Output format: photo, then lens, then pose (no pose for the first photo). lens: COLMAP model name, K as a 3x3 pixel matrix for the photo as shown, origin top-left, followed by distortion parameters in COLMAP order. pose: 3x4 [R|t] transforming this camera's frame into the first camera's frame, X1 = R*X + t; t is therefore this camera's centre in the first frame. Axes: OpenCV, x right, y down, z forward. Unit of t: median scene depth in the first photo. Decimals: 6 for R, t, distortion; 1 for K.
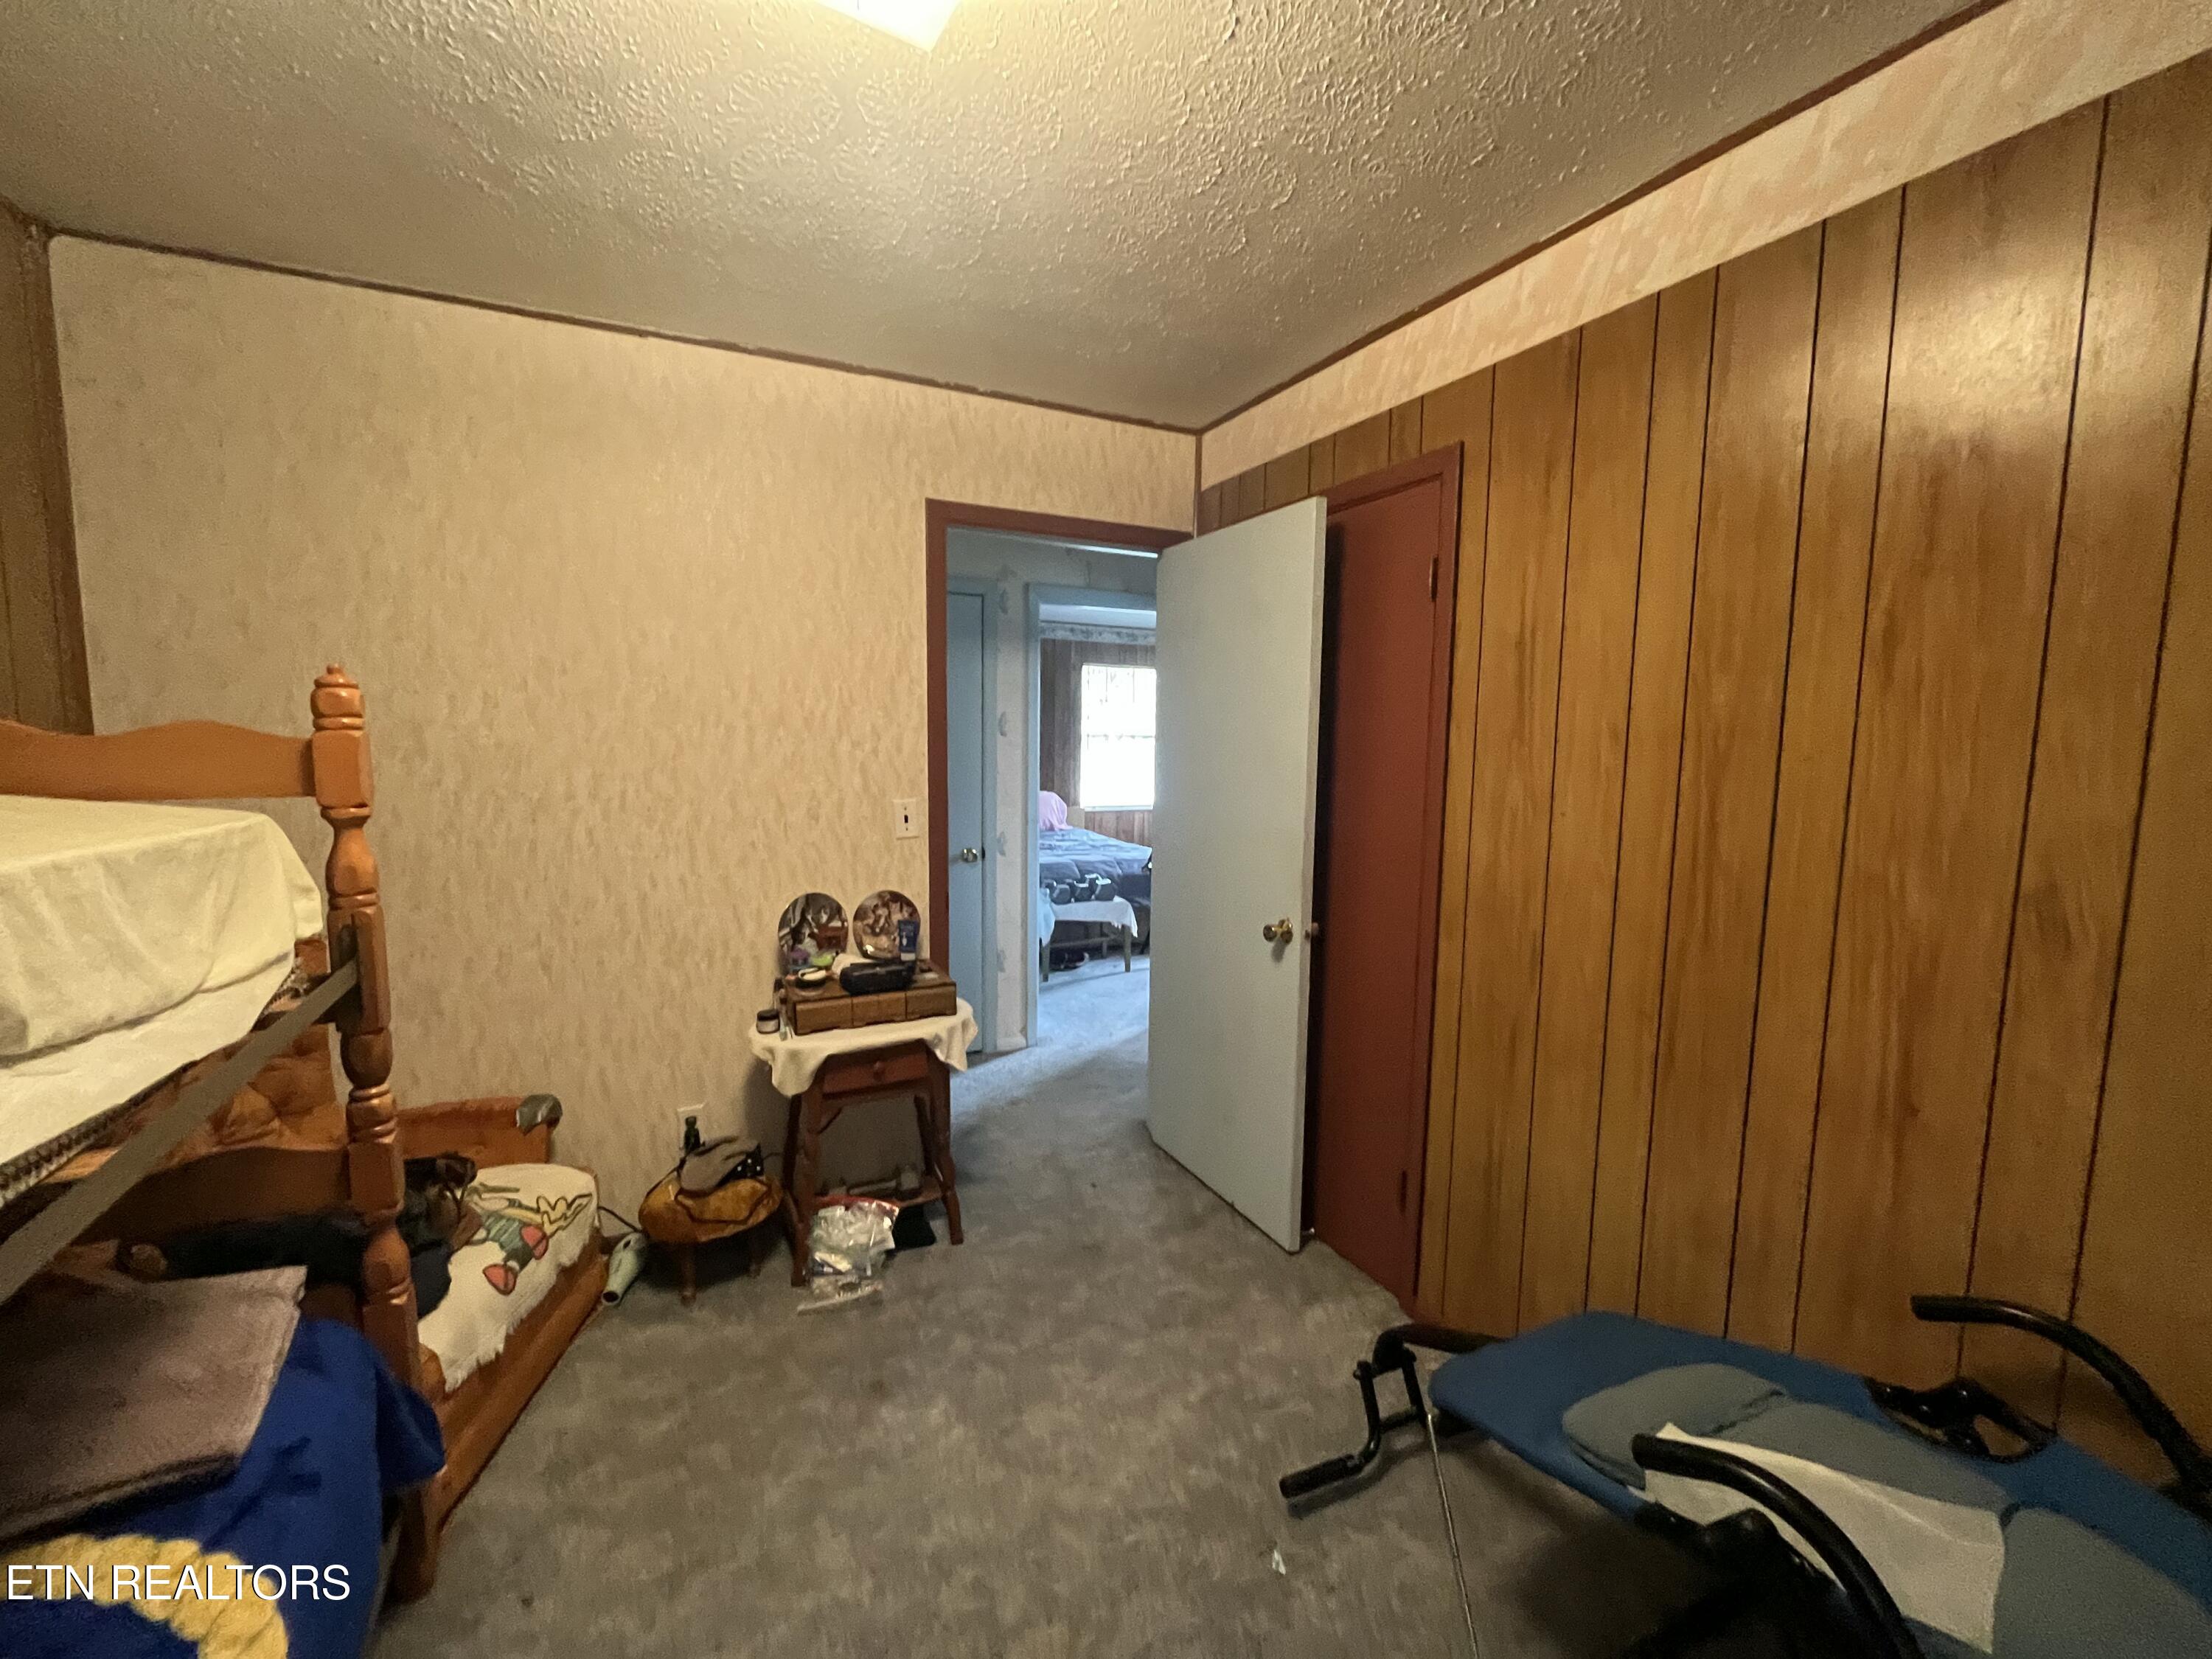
lens RADIAL K [[895.9, 0, 1108.7], [0, 895.9, 830.9], [0, 0, 1]] dist [-0.002876, -0.000331]
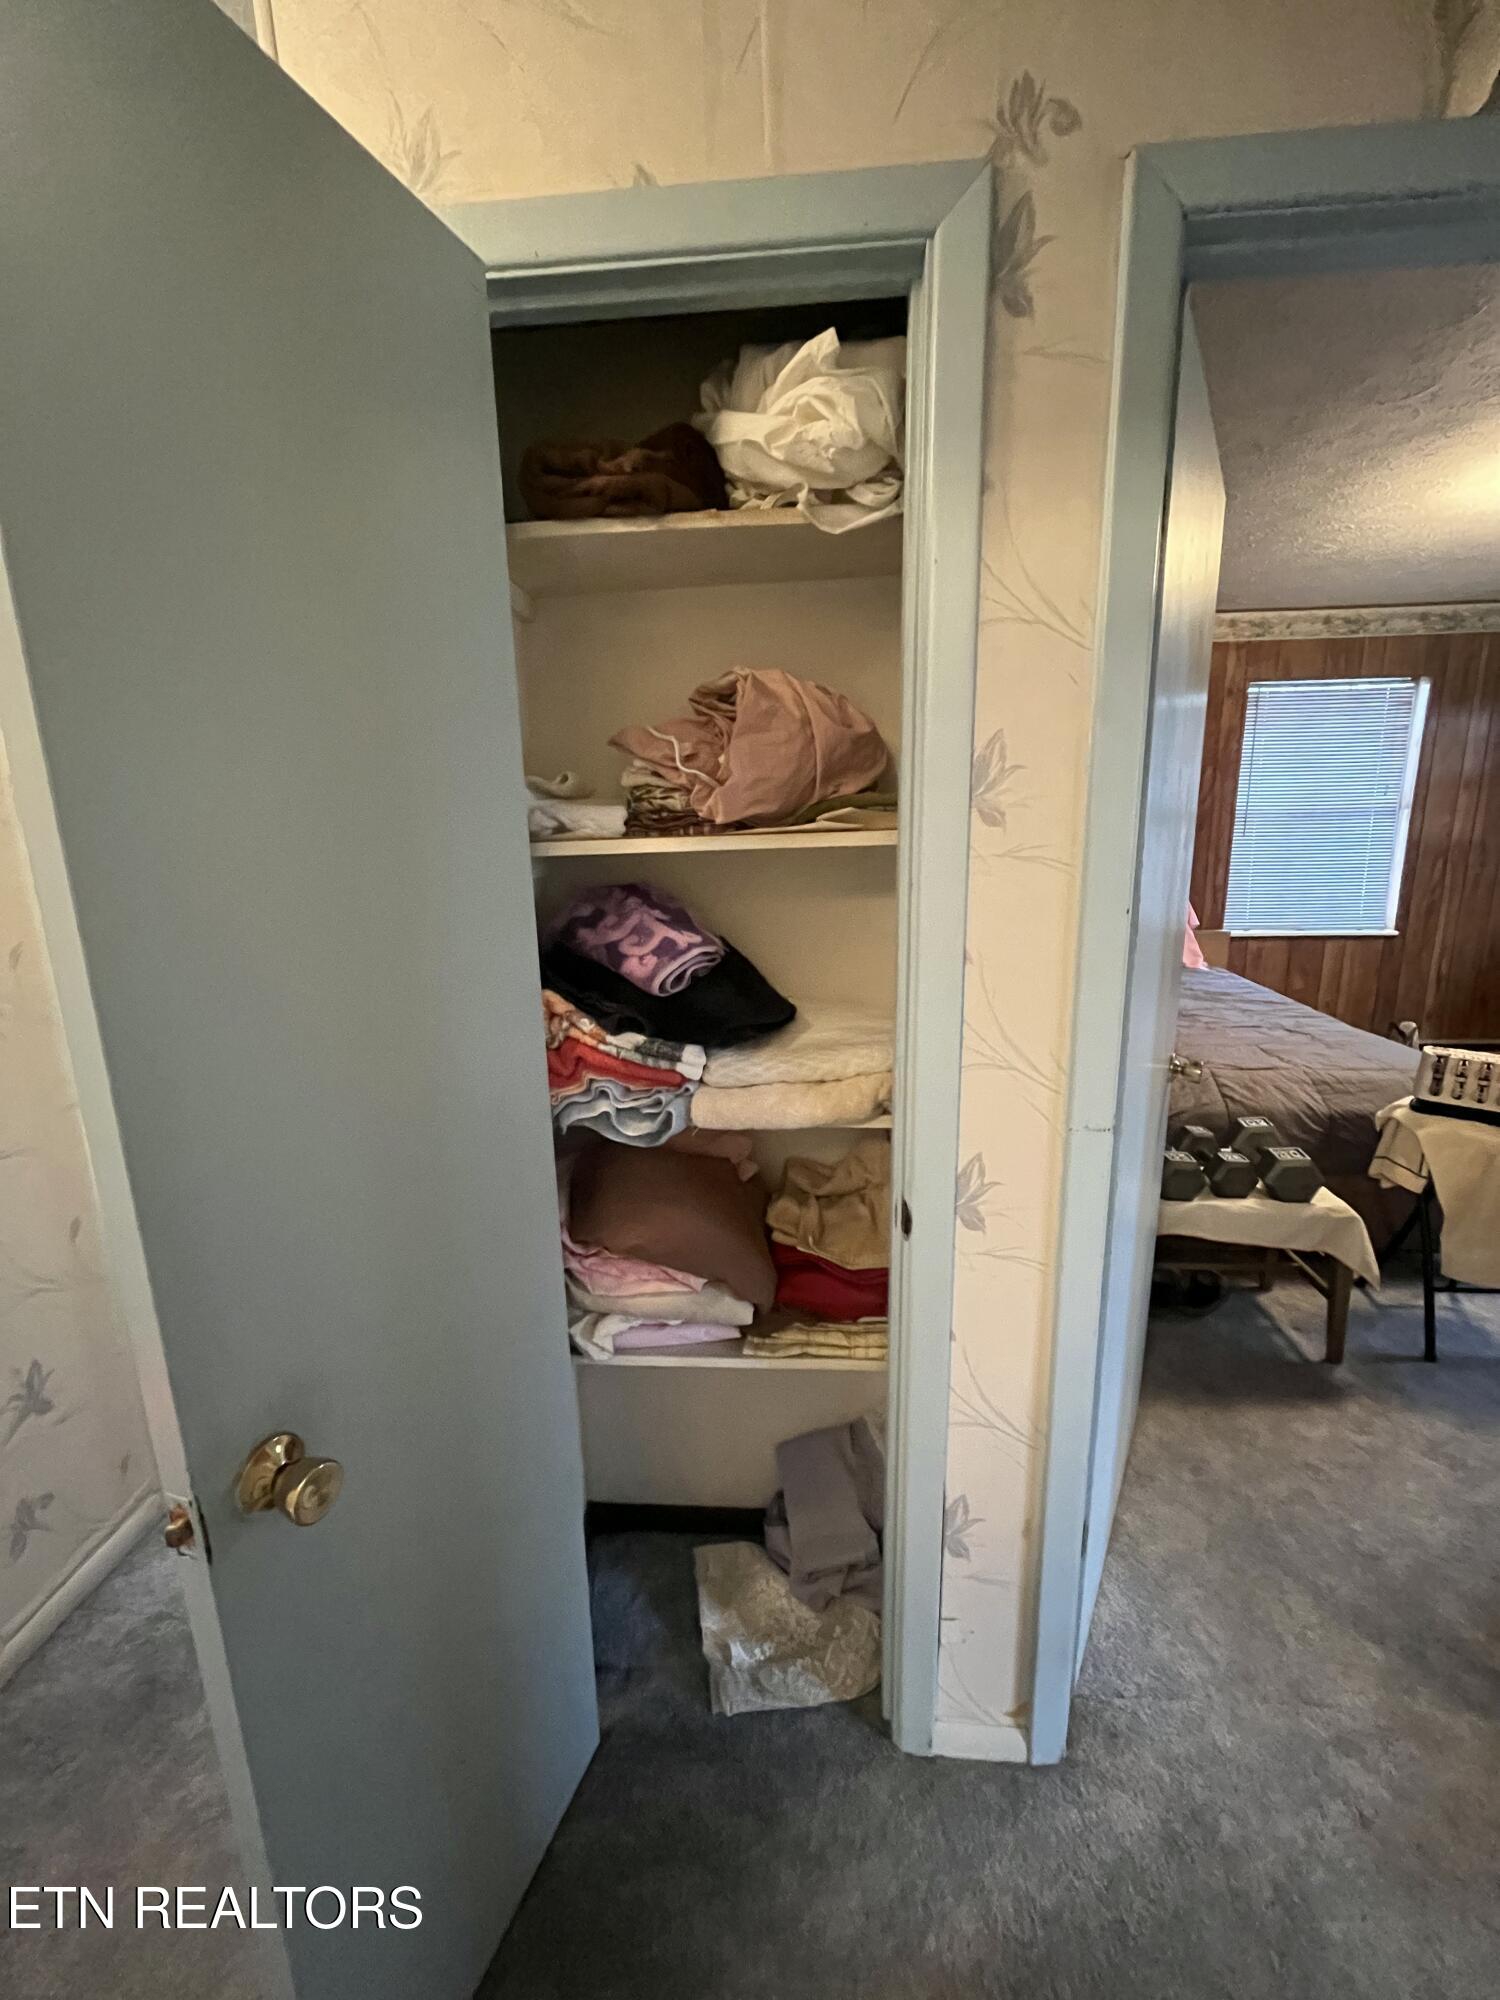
lens RADIAL K [[810.0, 0, 745.5], [0, 810.0, 999.8], [0, 0, 1]] dist [-0.002876, -0.000331]
pose [[0.857633, 0.076770, -0.508500, -0.026515], [-0.017505, 0.992580, 0.120329, -0.041105], [0.513964, -0.094296, 0.852613, 0.375867]]
